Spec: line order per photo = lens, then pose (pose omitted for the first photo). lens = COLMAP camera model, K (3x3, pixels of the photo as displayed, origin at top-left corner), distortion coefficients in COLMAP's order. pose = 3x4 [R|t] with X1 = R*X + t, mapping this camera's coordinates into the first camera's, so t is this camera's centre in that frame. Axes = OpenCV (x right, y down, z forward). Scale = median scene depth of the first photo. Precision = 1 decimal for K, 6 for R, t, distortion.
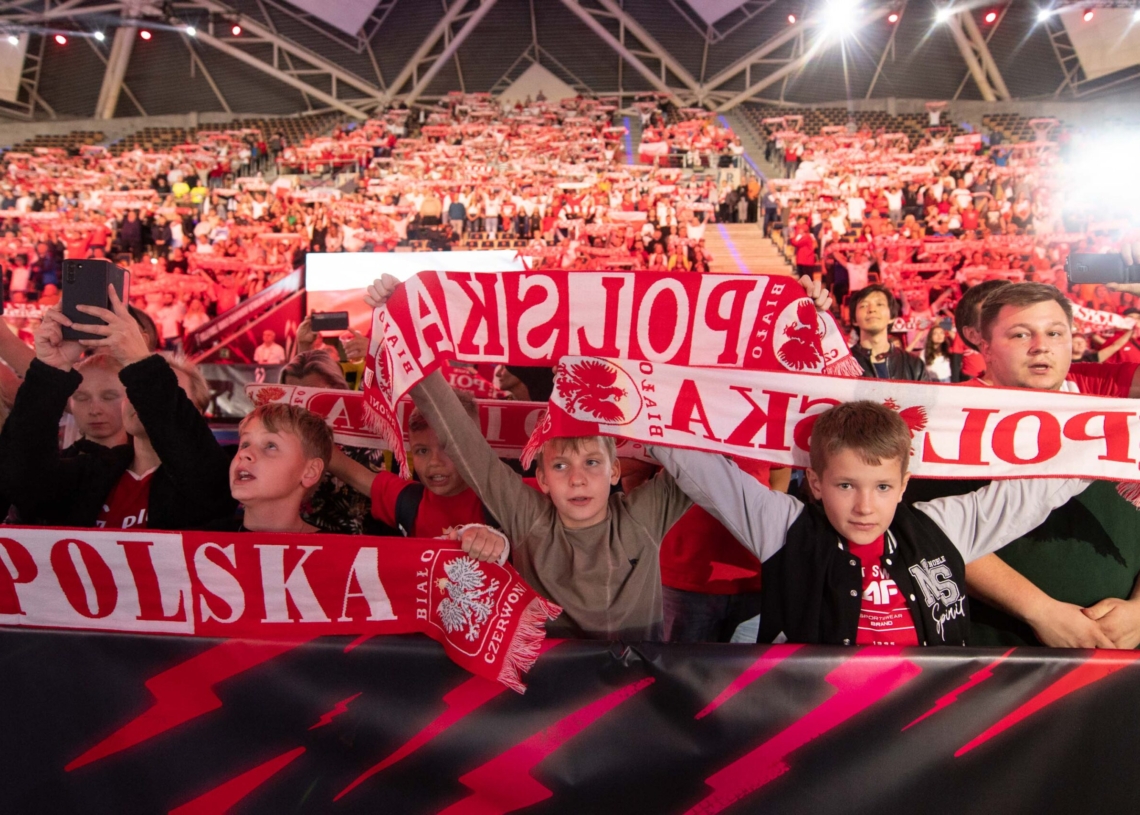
lens RADIAL K [[736.5, 0, 573.8], [0, 736.5, 409.3], [0, 0, 1]] dist [-0.014987, -0.004973]
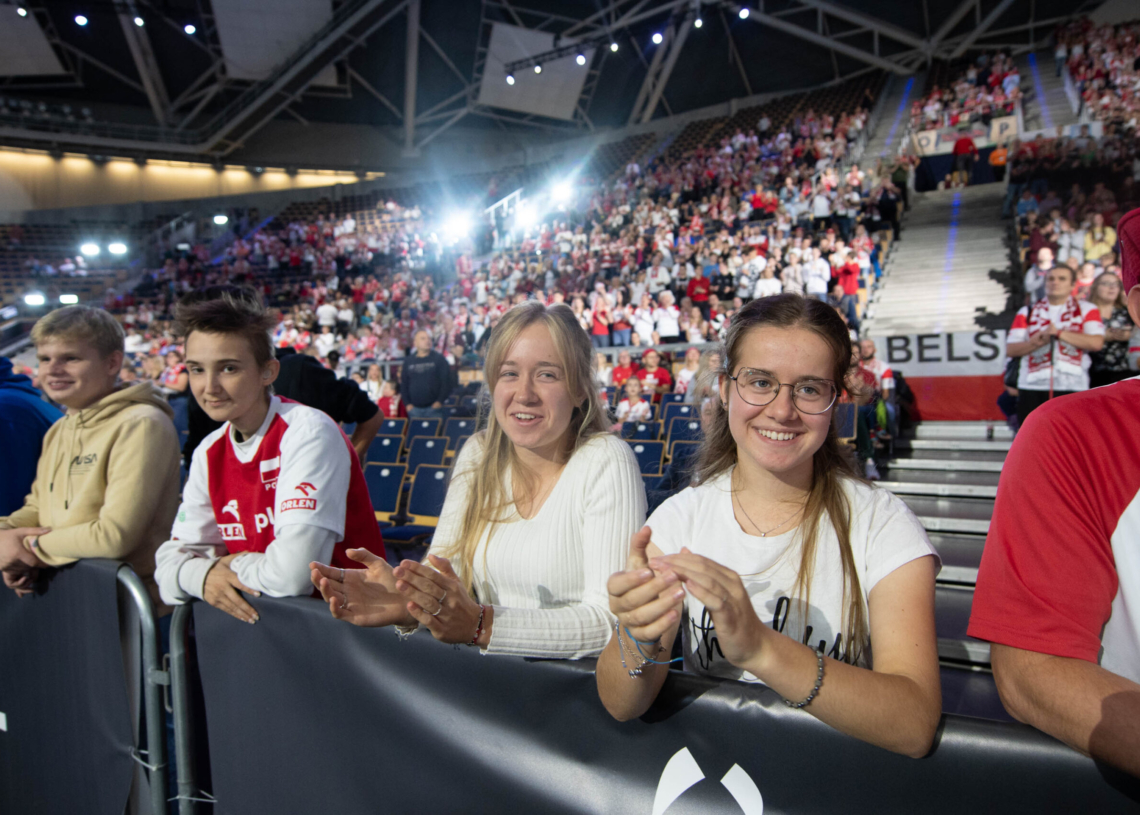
lens RADIAL K [[736.5, 0, 576.8], [0, 736.5, 409.4], [0, 0, 1]] dist [-0.014987, -0.004973]
pose [[0.890800, -0.006031, -0.454356, -0.281665], [0.011577, 0.999889, 0.009425, 0.000063], [0.454249, -0.013656, 0.890770, 0.020651]]
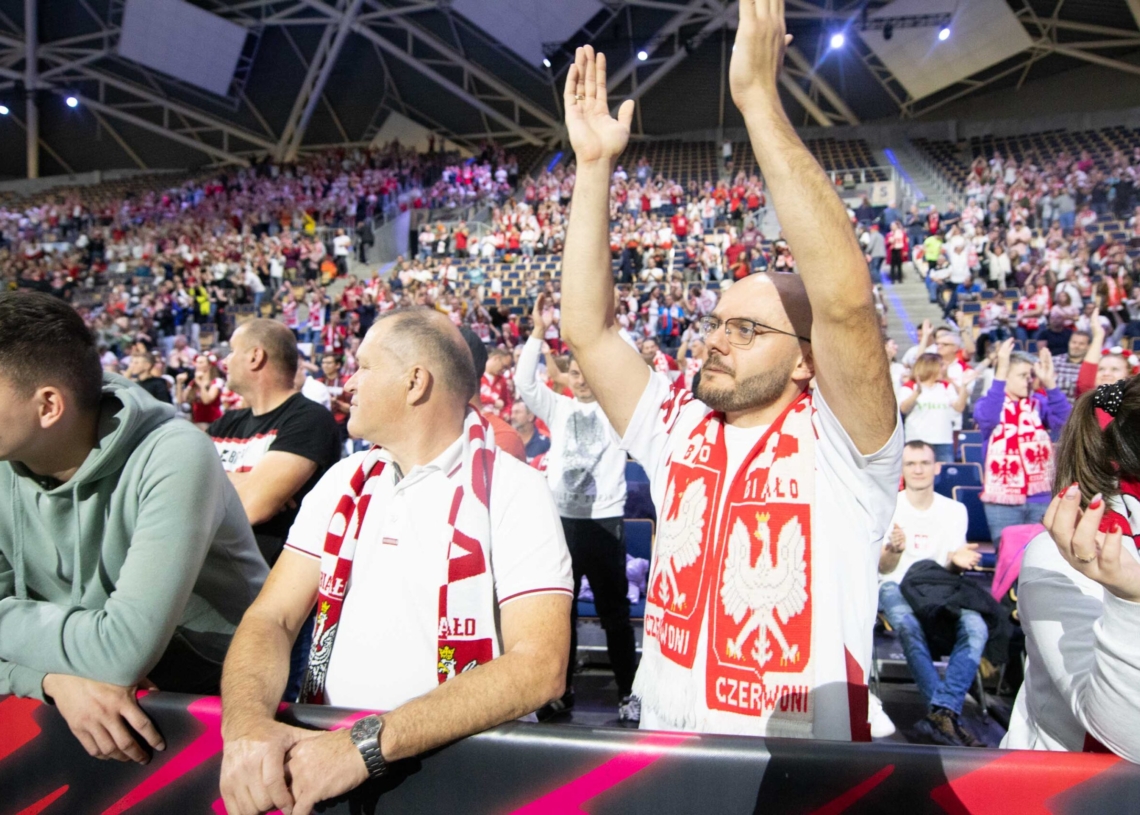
lens RADIAL K [[736.5, 0, 573.8], [0, 736.5, 404.1], [0, 0, 1]] dist [-0.014987, -0.004973]
pose [[0.993973, -0.005628, -0.109485, 0.345341], [0.000605, 0.998948, -0.045858, -0.000087], [0.109628, 0.045516, 0.992930, -0.008129]]
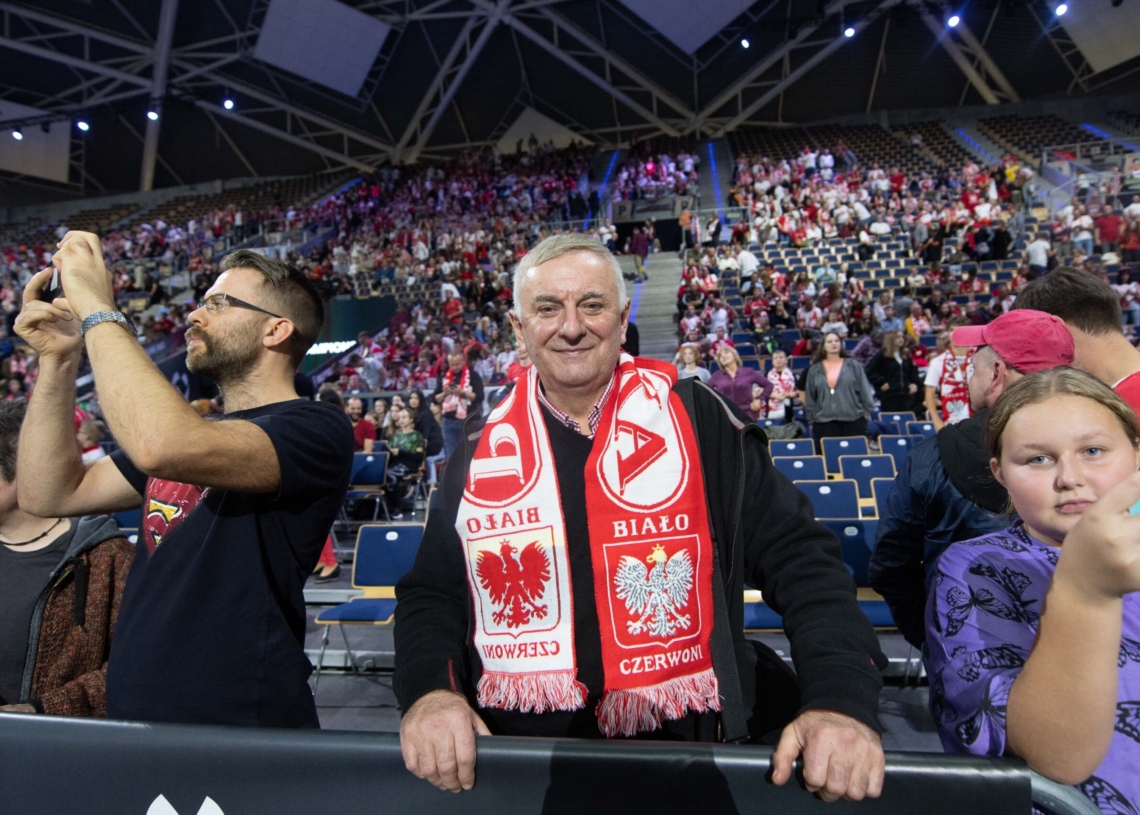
lens RADIAL K [[736.5, 0, 573.7], [0, 736.5, 408.0], [0, 0, 1]] dist [-0.014987, -0.004973]
pose [[0.992058, -0.040402, -0.119119, 0.126249], [0.035114, 0.998316, -0.046170, -0.000241], [0.120784, 0.041620, 0.991806, 0.002207]]
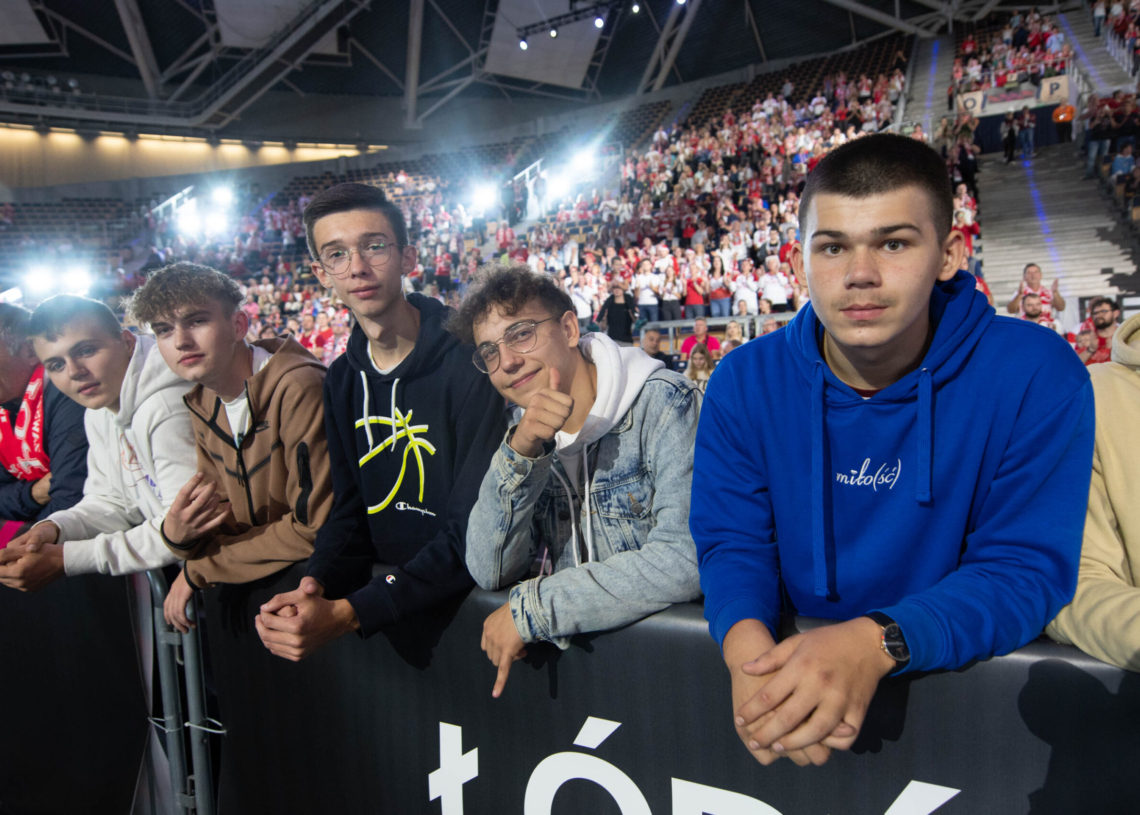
lens RADIAL K [[736.5, 0, 577.4], [0, 736.5, 411.9], [0, 0, 1]] dist [-0.014987, -0.004973]
pose [[0.901576, -0.008664, -0.432534, -0.337884], [0.029468, 0.998707, 0.041418, 0.000349], [0.431616, -0.050087, 0.900666, 0.020529]]
